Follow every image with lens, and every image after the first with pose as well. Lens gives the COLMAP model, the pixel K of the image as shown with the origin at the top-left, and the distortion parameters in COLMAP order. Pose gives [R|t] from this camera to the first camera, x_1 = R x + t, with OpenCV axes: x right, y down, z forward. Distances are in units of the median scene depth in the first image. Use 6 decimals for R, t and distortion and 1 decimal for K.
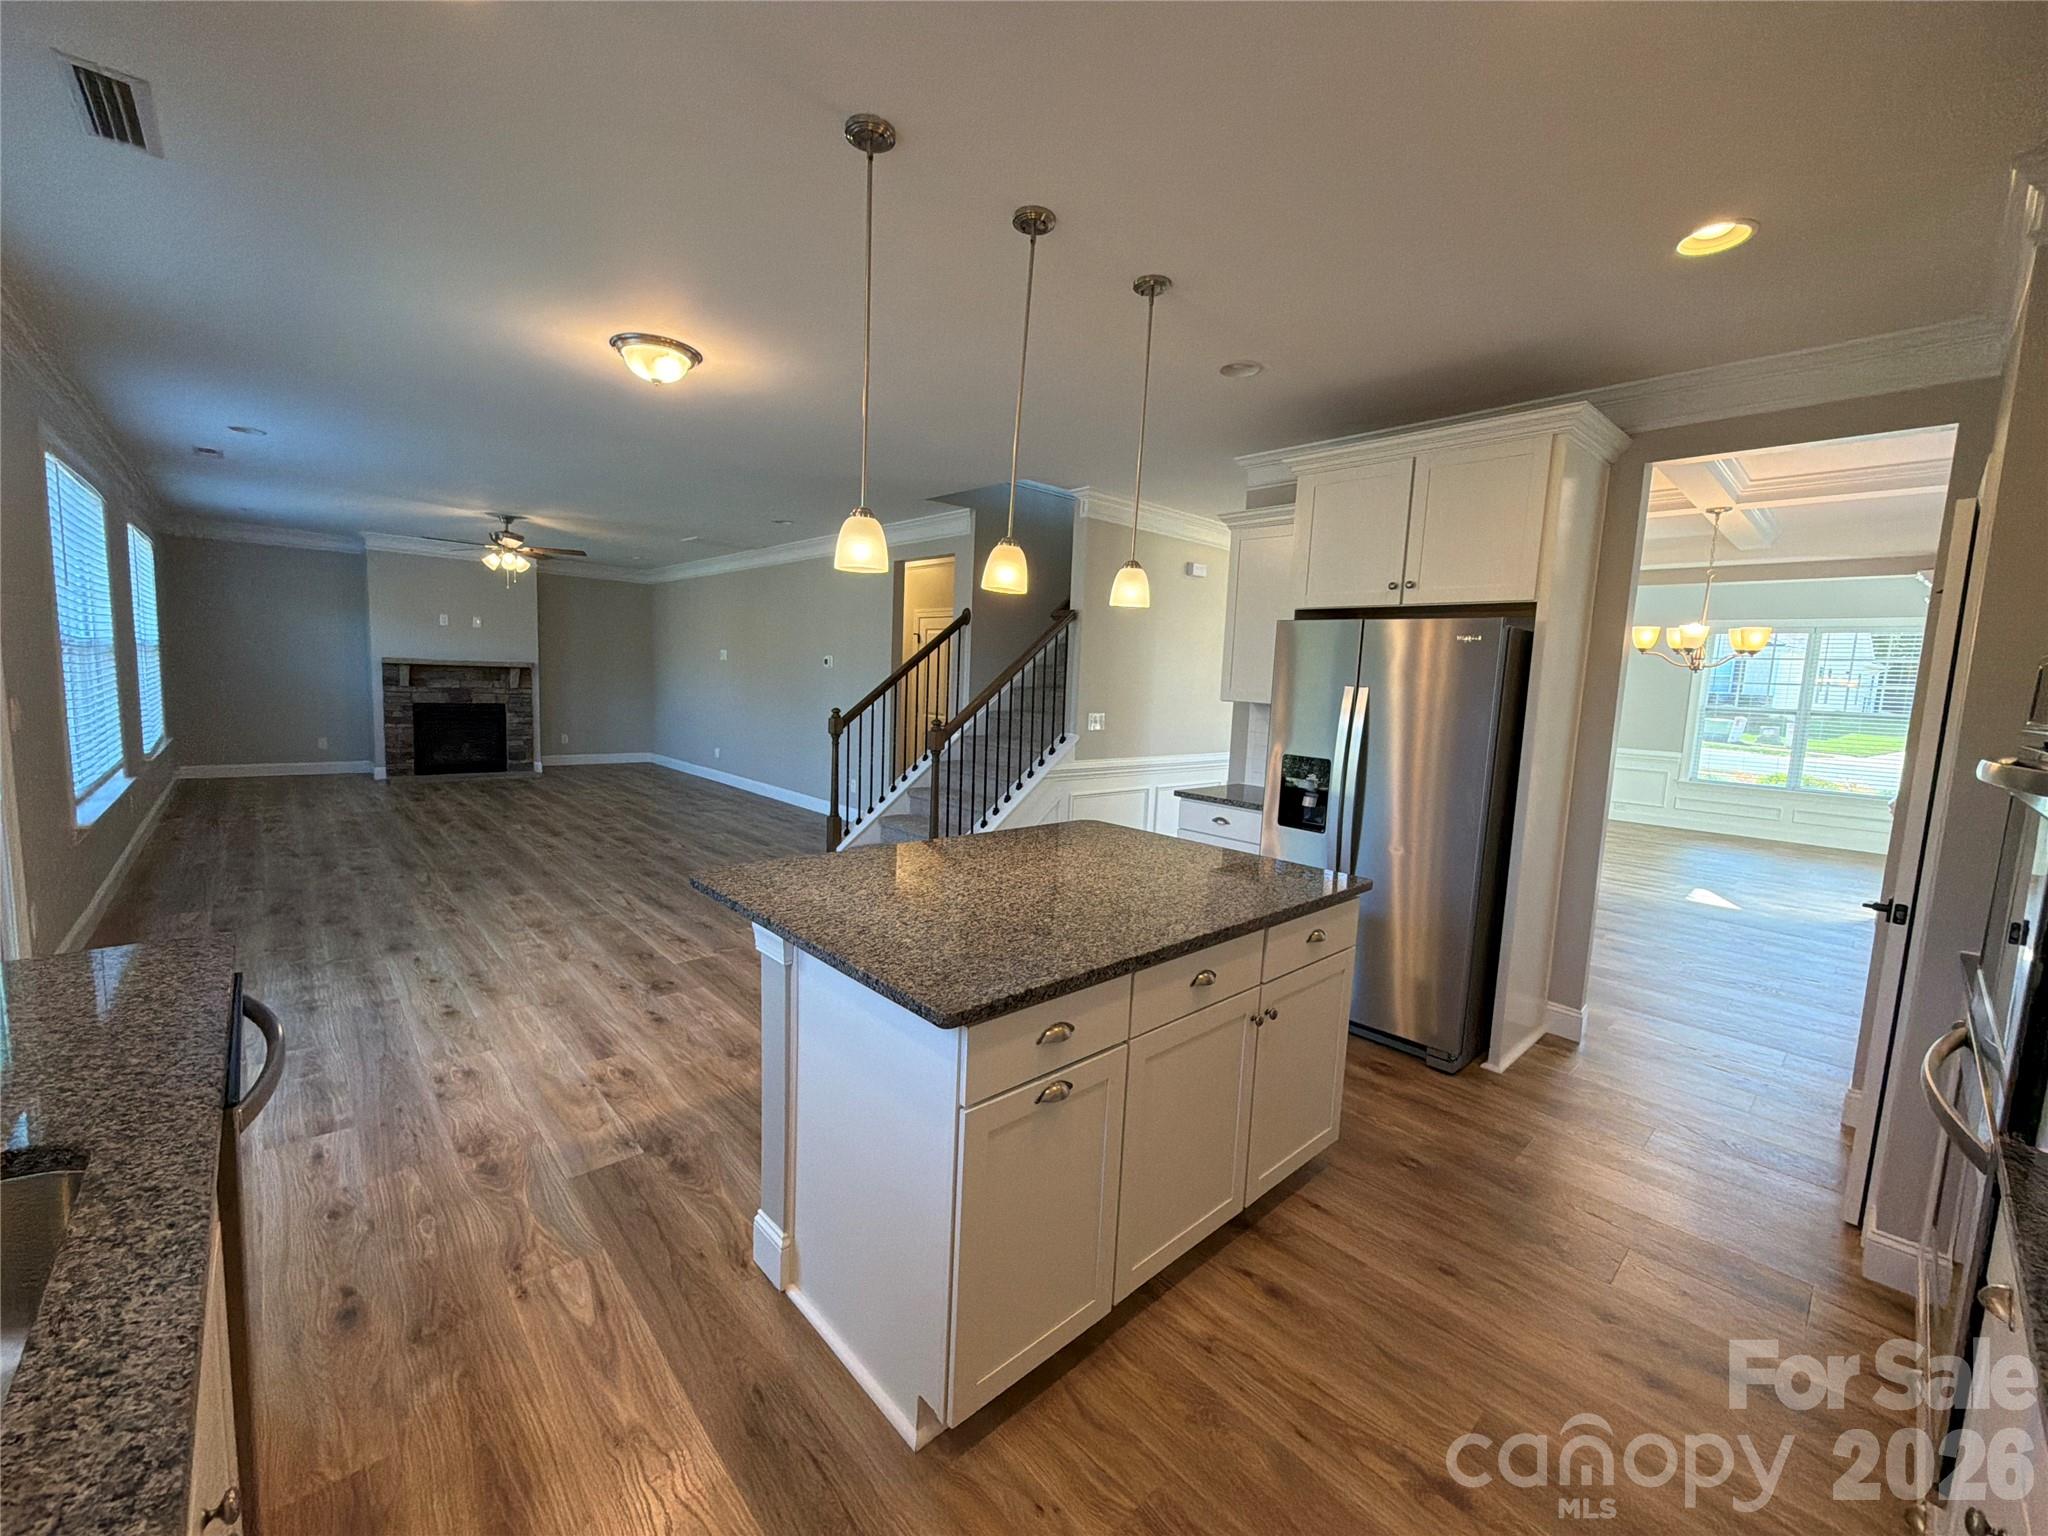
lens RADIAL K [[817.0, 0, 1019.4], [0, 817.0, 760.9], [0, 0, 1]] dist [-0.003931, 0.000801]
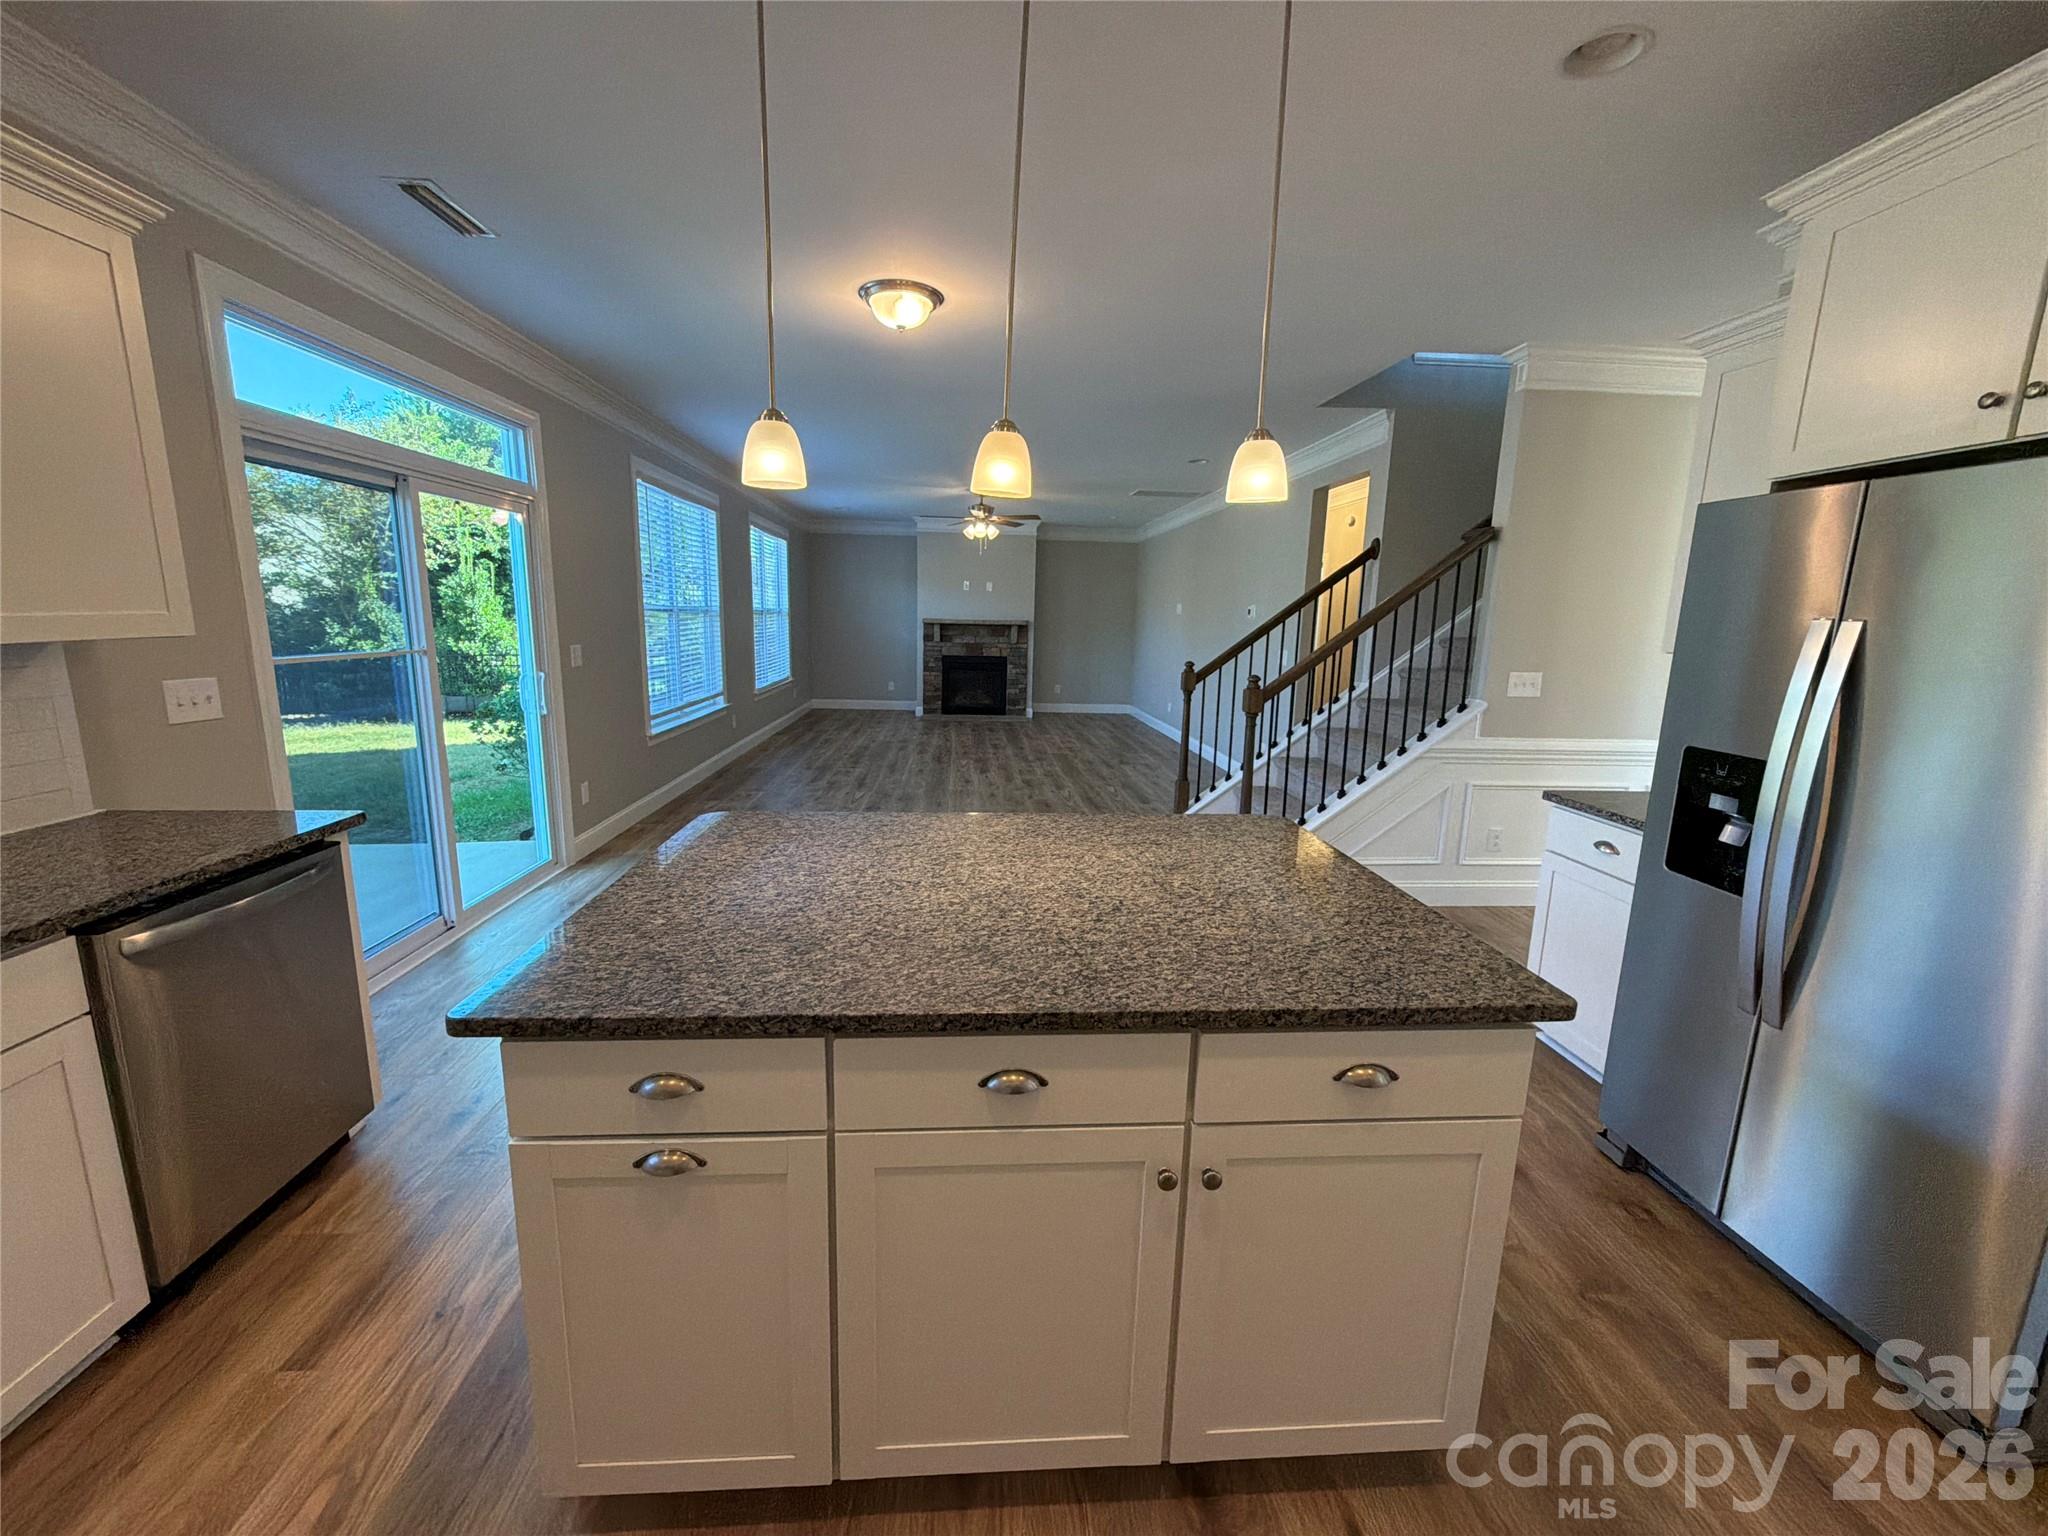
lens RADIAL K [[817.0, 0, 1016.7], [0, 817.0, 764.7], [0, 0, 1]] dist [-0.003931, 0.000801]
pose [[0.780015, 0.089183, -0.619373, 0.197783], [-0.054910, 0.995729, 0.074222, -0.007232], [0.623347, -0.023885, 0.781581, 0.172919]]
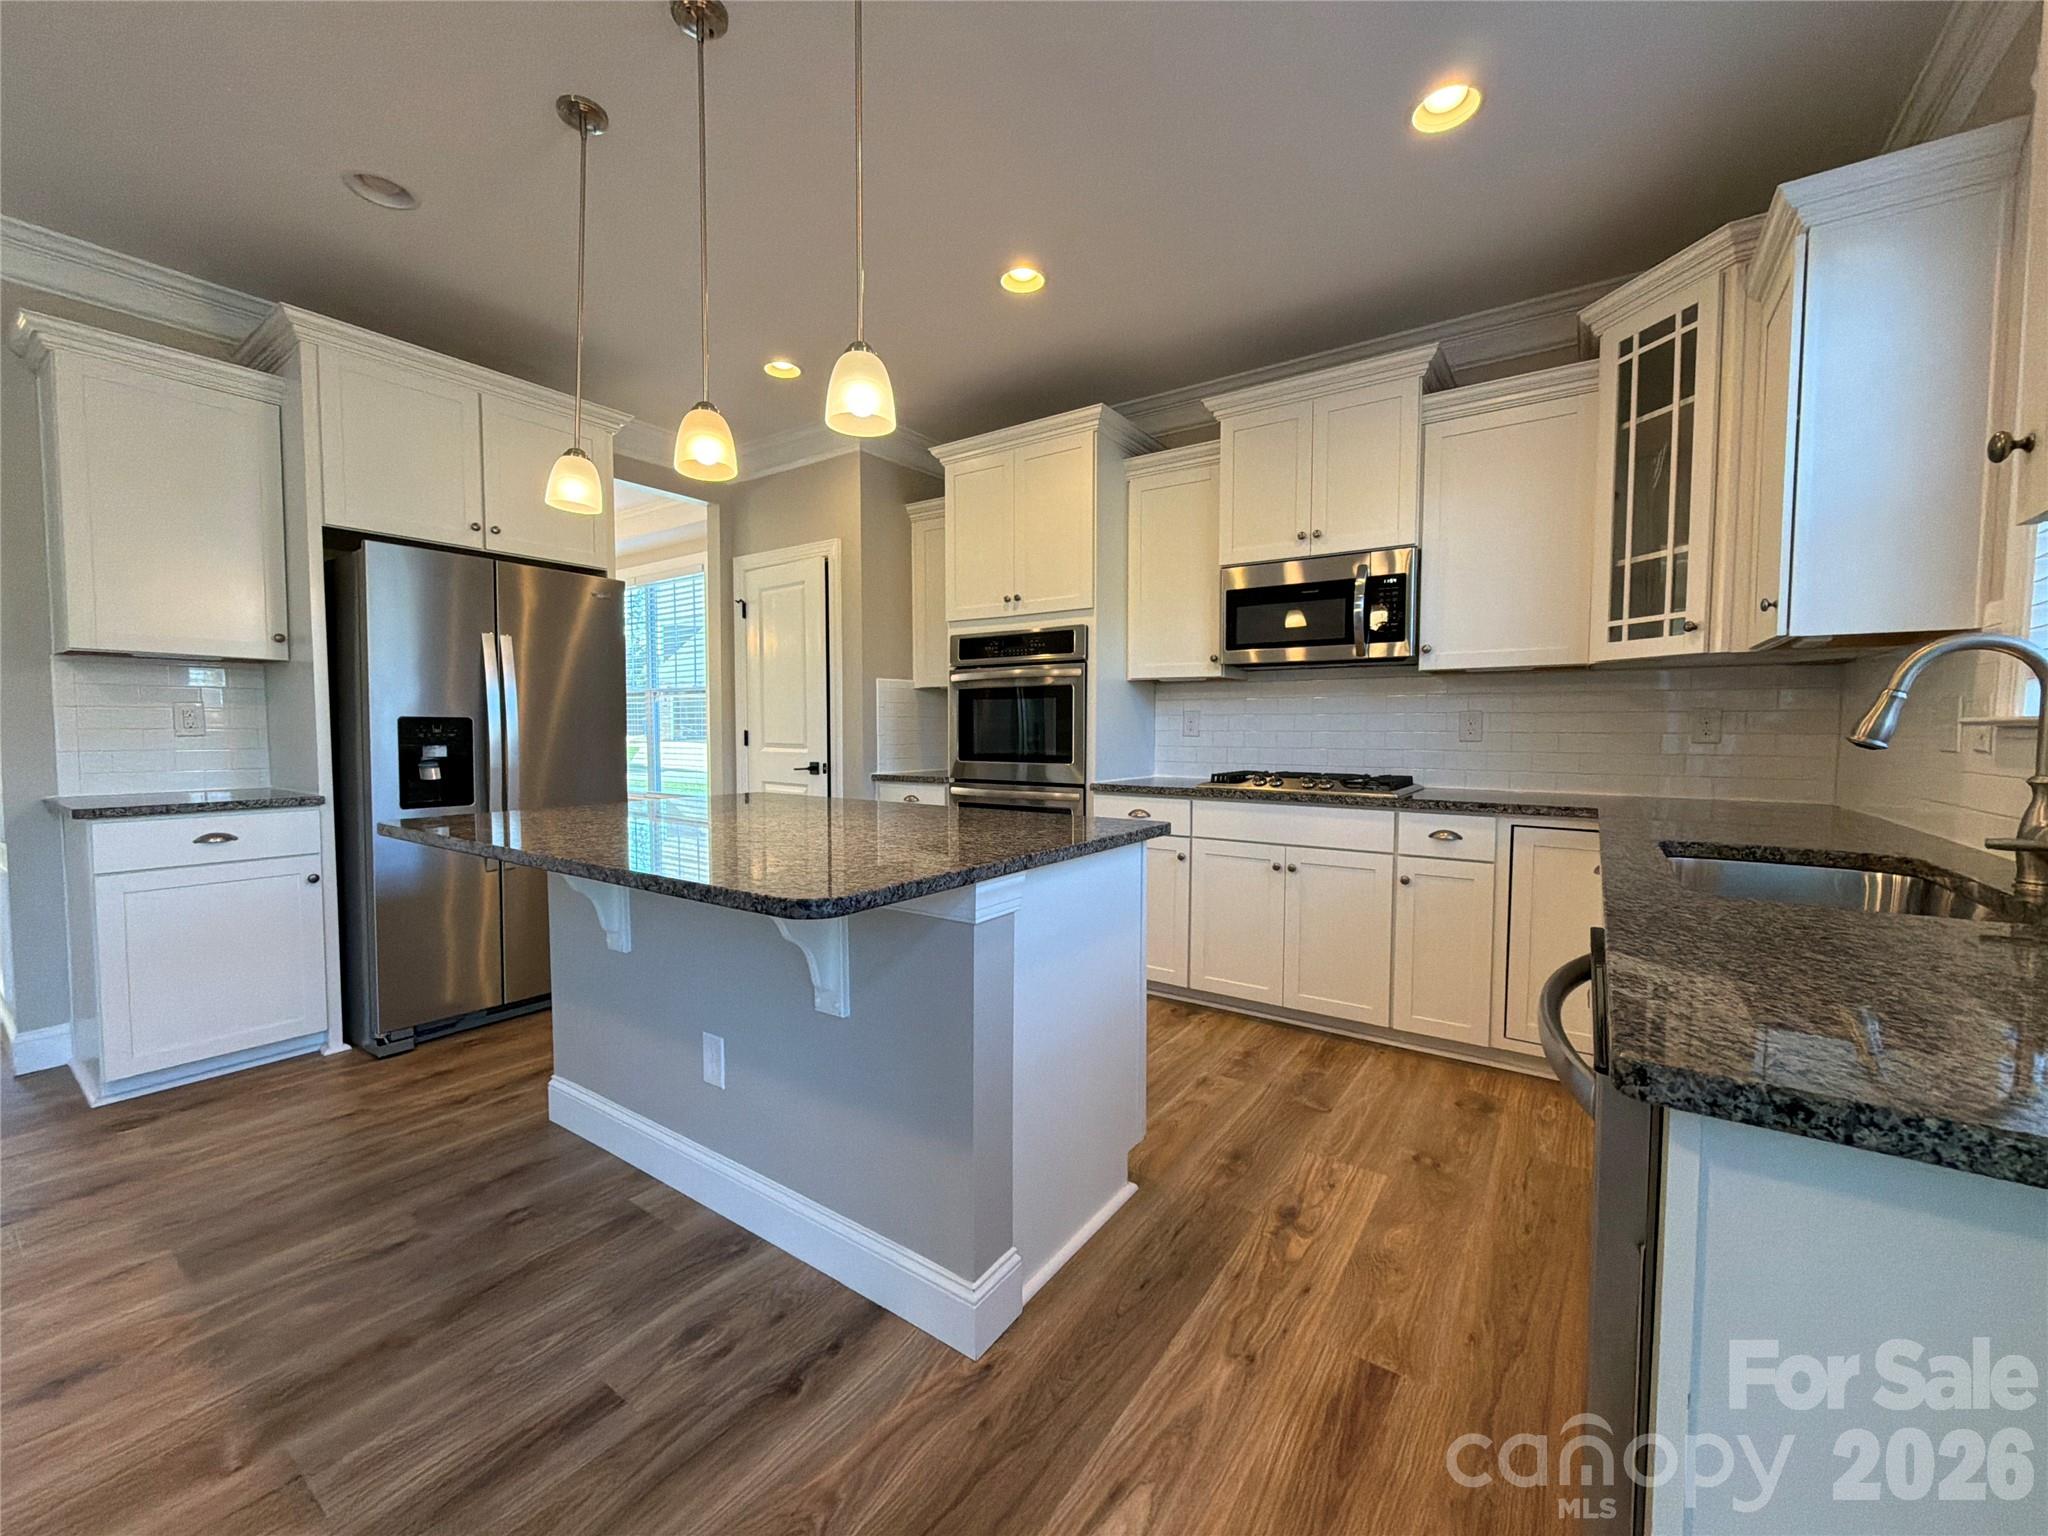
lens RADIAL K [[817.0, 0, 1016.0], [0, 817.0, 759.5], [0, 0, 1]] dist [-0.003931, 0.000801]
pose [[-0.204754, -0.089987, 0.974668, -0.350377], [0.100024, 0.988629, 0.112288, 0.001916], [-0.973690, 0.120481, -0.193424, 0.367721]]
